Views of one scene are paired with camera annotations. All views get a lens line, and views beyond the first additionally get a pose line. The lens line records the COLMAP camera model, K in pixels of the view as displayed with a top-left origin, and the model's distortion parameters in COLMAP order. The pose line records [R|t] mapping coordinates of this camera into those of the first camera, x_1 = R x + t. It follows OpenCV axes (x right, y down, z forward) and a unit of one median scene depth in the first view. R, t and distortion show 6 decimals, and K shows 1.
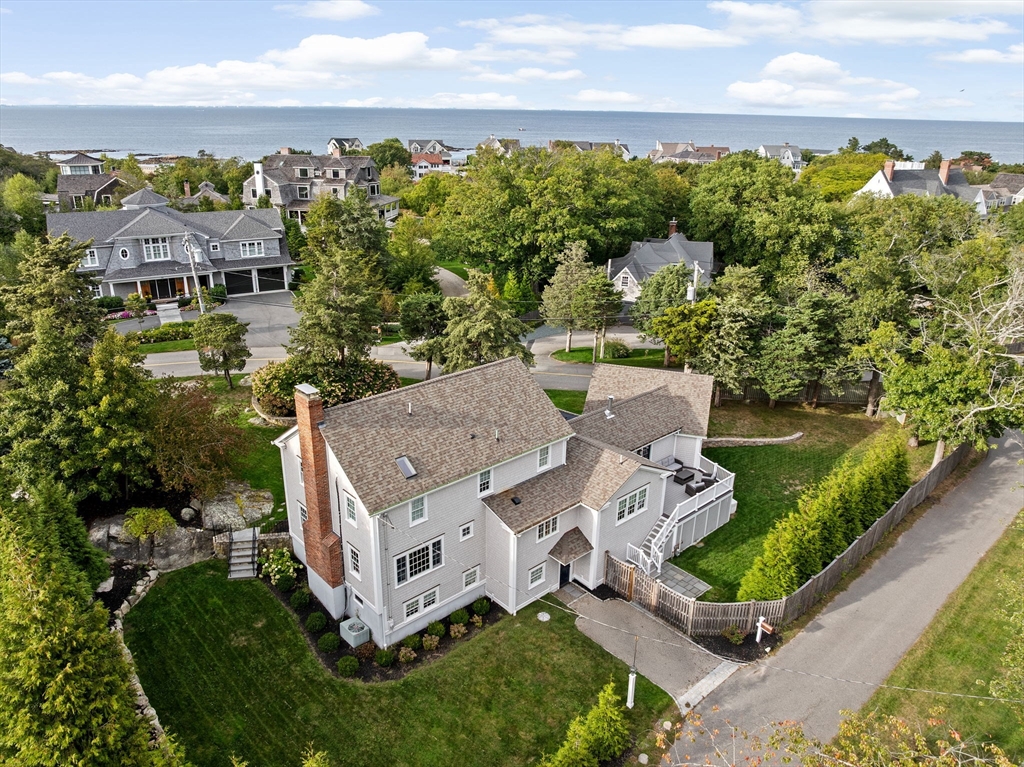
lens RADIAL K [[722.4, 0, 513.6], [0, 722.4, 379.1], [0, 0, 1]] dist [-0.039318, 0.001426]
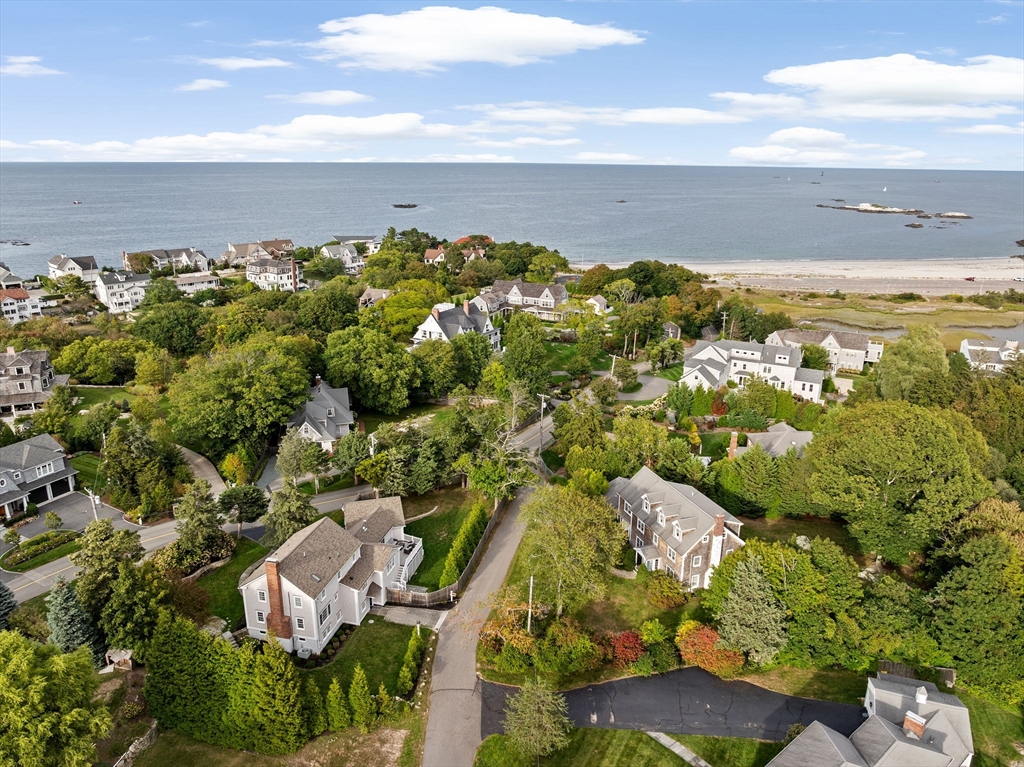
lens RADIAL K [[722.4, 0, 515.1], [0, 722.4, 382.7], [0, 0, 1]] dist [-0.039318, 0.001426]
pose [[0.820527, -0.176511, 0.543672, -0.578175], [0.204390, 0.978845, 0.009324, -0.299059], [-0.533816, 0.103471, 0.839246, -1.078799]]
